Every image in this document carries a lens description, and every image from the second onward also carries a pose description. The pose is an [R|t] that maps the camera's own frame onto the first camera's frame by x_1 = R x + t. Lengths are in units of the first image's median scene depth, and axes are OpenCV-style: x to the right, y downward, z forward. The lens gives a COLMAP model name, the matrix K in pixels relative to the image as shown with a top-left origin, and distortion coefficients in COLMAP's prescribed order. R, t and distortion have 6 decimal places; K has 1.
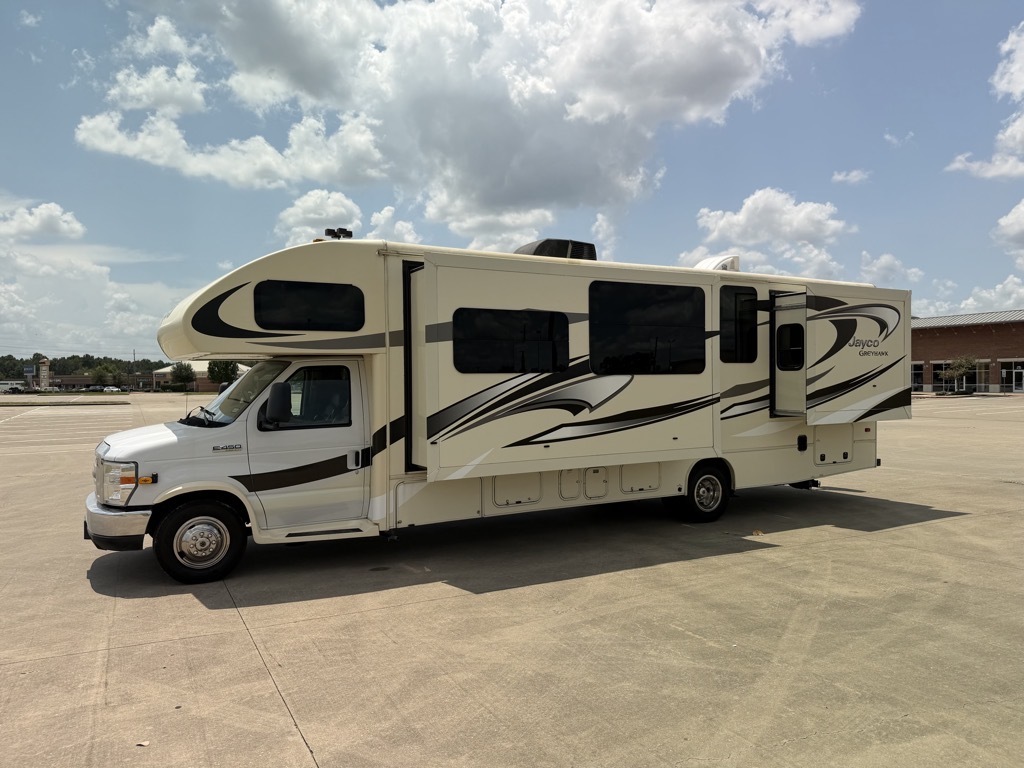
lens RADIAL K [[796.5, 0, 520.1], [0, 796.5, 384.4], [0, 0, 1]] dist [0.092619, -0.174572]
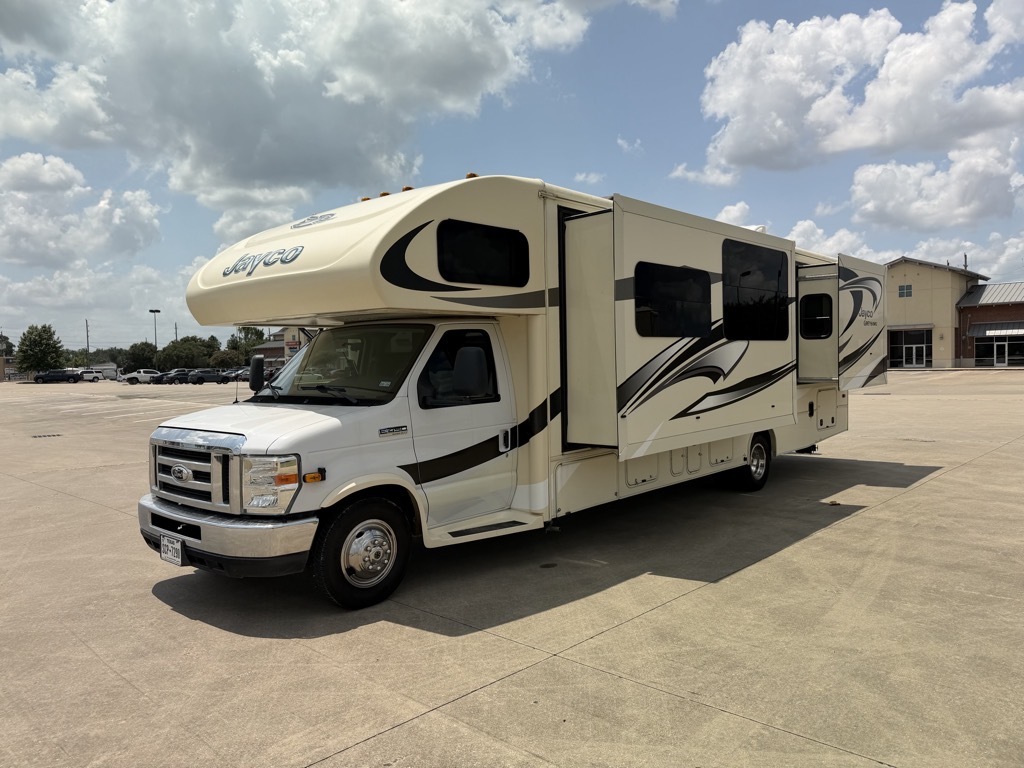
lens RADIAL K [[788.3, 0, 545.5], [0, 788.3, 373.5], [0, 0, 1]] dist [0.010546, -0.032657]
pose [[0.939543, -0.016831, 0.342017, -0.455950], [0.014731, 0.999853, 0.008737, 0.017251], [-0.342114, -0.003170, 0.939653, 0.212280]]
